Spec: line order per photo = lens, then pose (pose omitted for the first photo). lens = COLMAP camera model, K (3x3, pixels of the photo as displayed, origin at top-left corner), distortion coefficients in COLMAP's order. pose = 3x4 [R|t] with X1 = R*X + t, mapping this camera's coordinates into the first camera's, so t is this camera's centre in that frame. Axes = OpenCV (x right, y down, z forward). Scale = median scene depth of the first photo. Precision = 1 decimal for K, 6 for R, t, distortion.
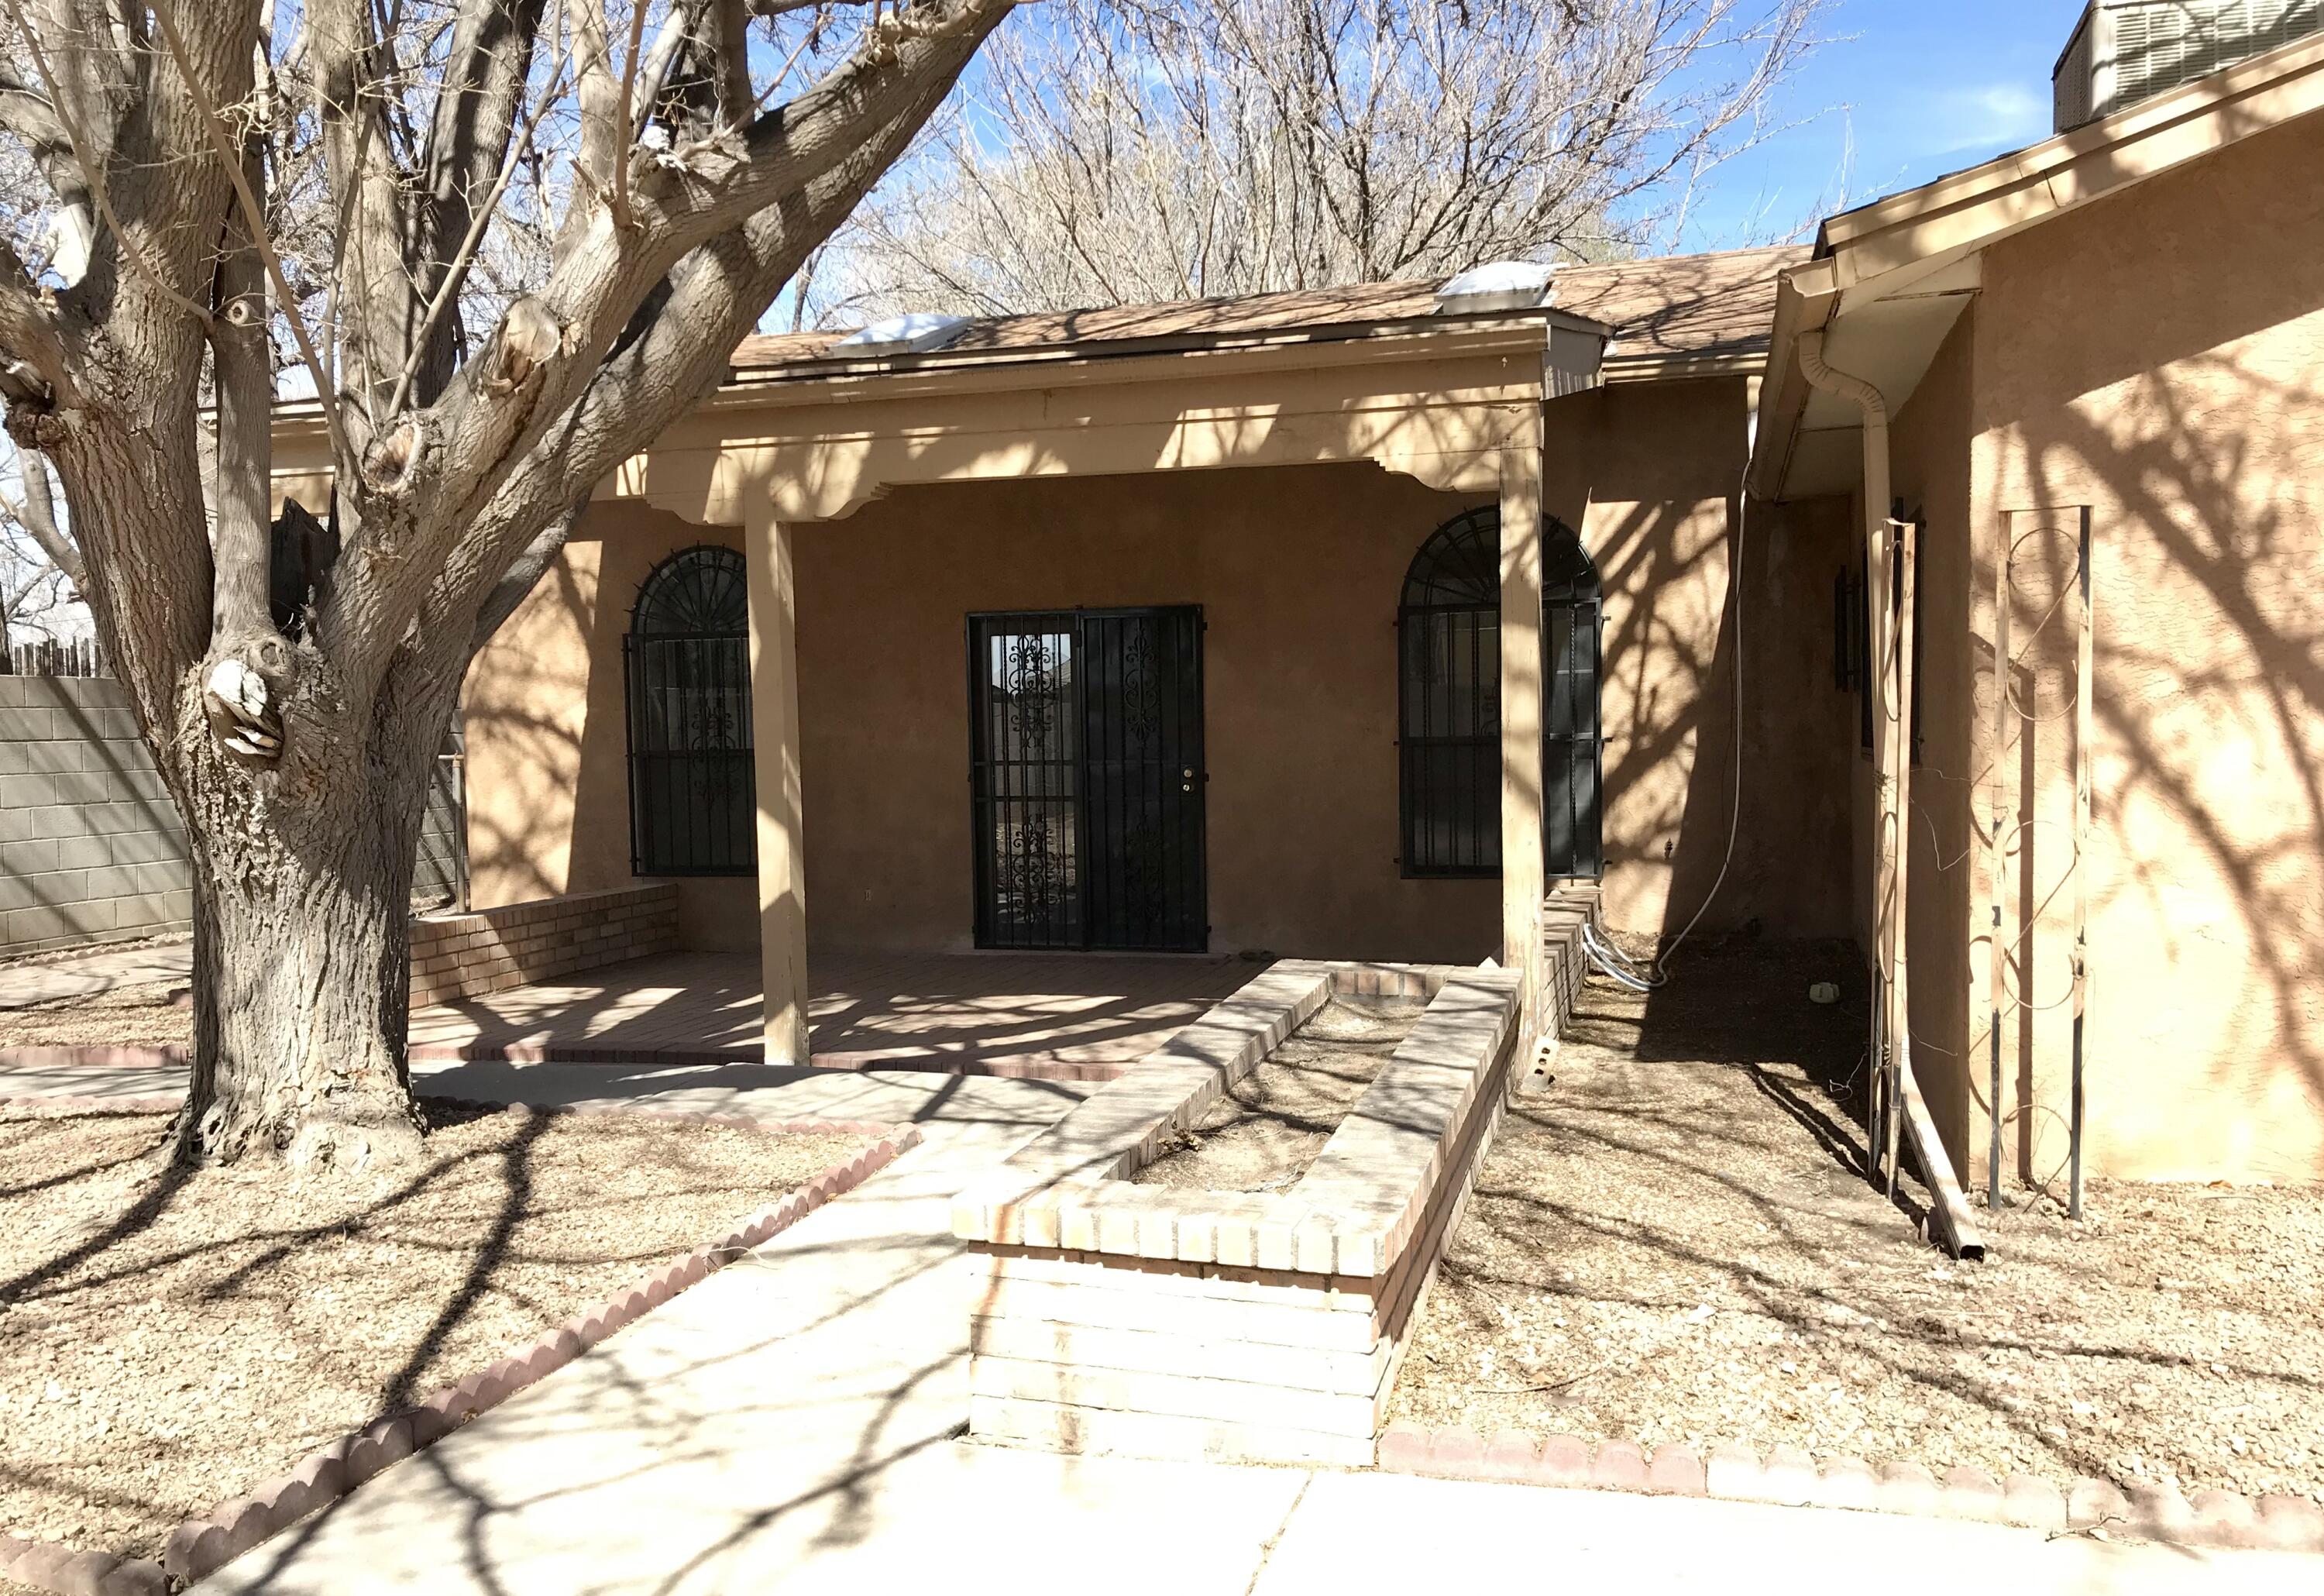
lens RADIAL K [[1927.7, 0, 1150.7], [0, 1927.7, 861.4], [0, 0, 1]] dist [0.030413, -0.015345]
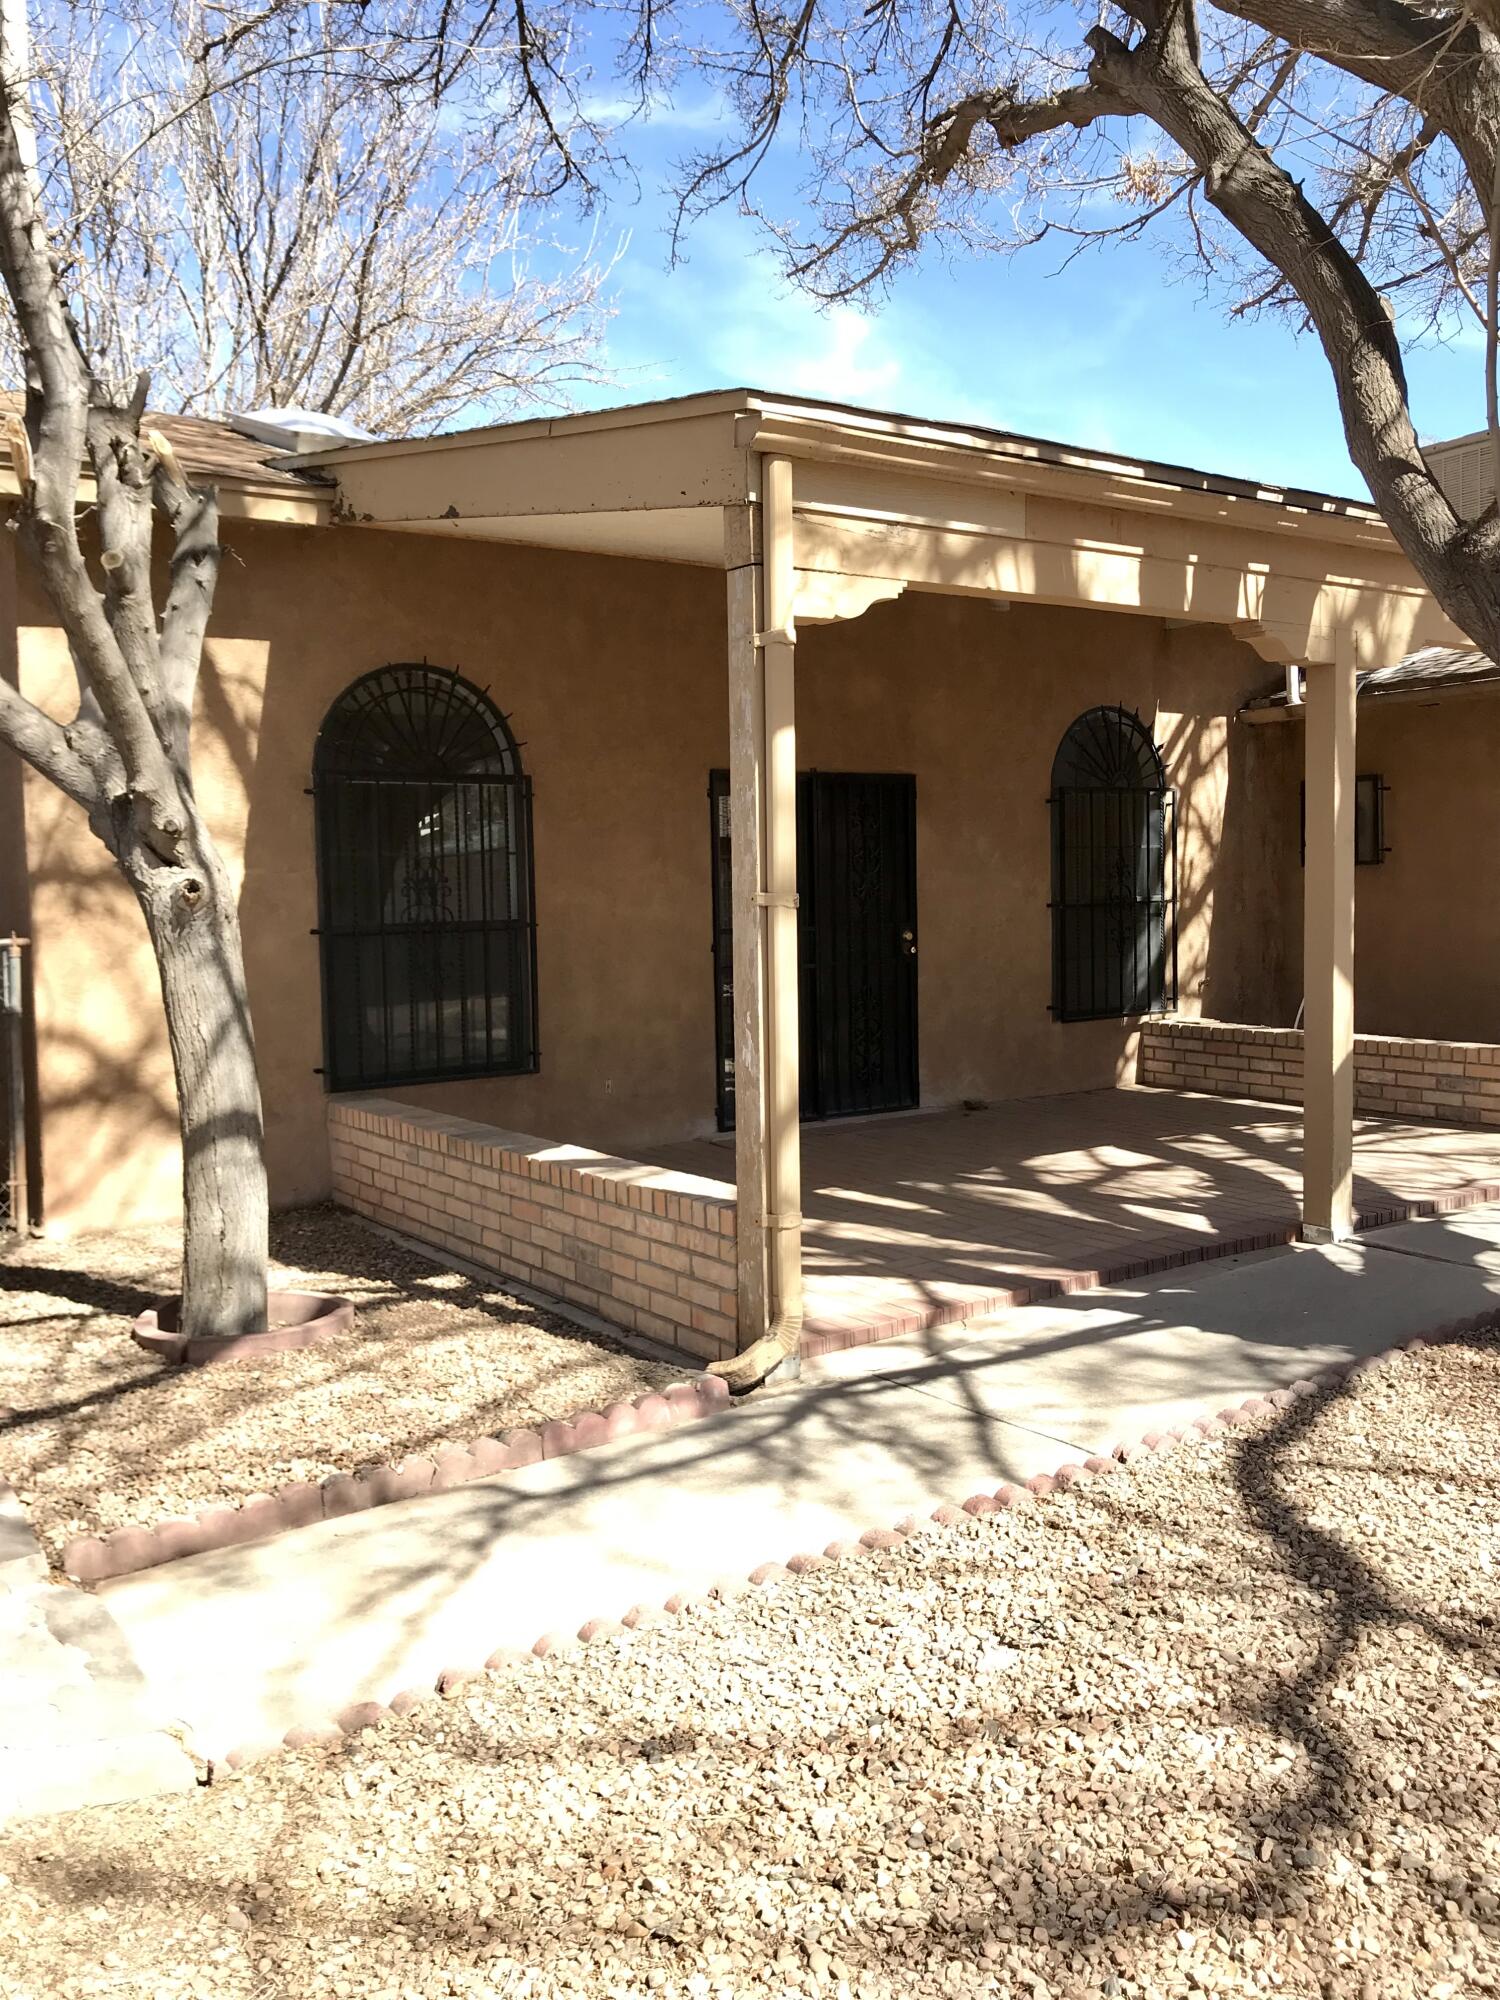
lens RADIAL K [[1645.8, 0, 736.1], [0, 1645.8, 996.9], [0, 0, 1]] dist [0.032731, -0.030689]
pose [[0.621762, -0.049321, 0.781652, -1.079259], [0.064760, 0.997835, 0.011448, -0.043466], [-0.780524, 0.043502, 0.623610, 0.768163]]
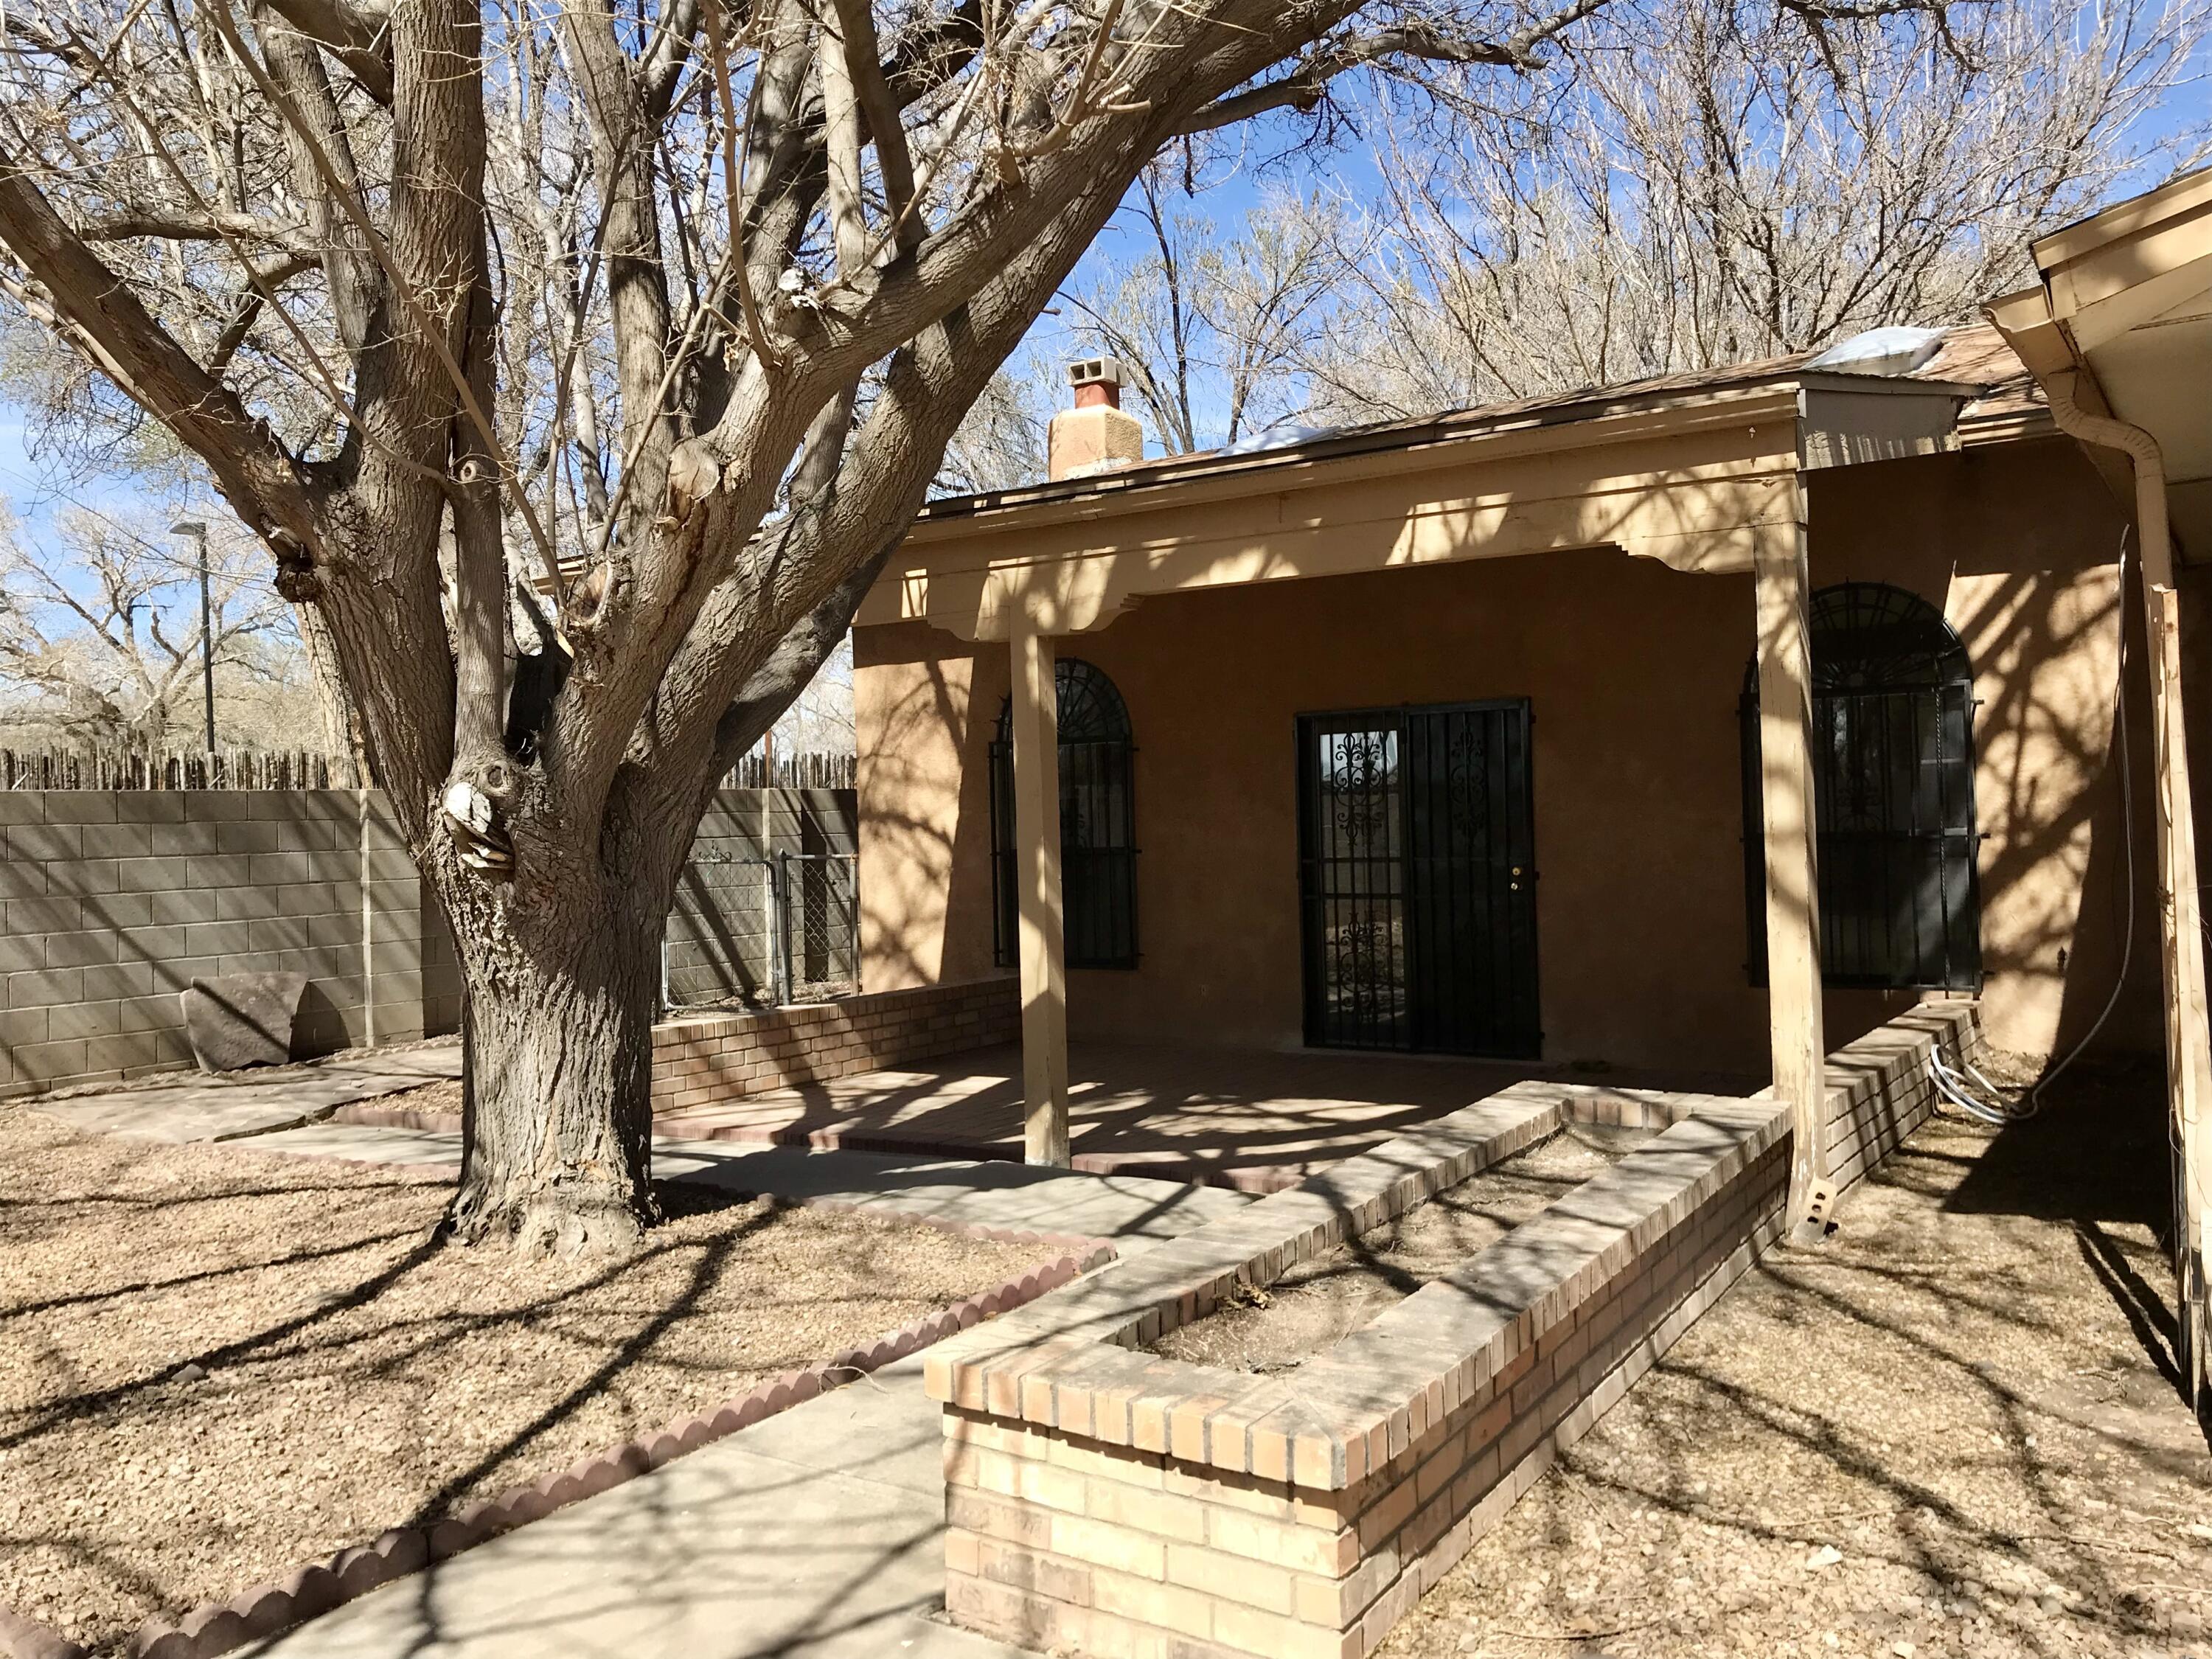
lens RADIAL K [[1820.3, 0, 1092.0], [0, 1820.3, 832.0], [0, 0, 1]] dist [0.032731, -0.030689]
pose [[0.955451, -0.006575, -0.295077, 0.129832], [-0.011093, 0.998245, -0.058165, -0.014931], [0.294942, 0.058847, 0.953701, 0.088385]]
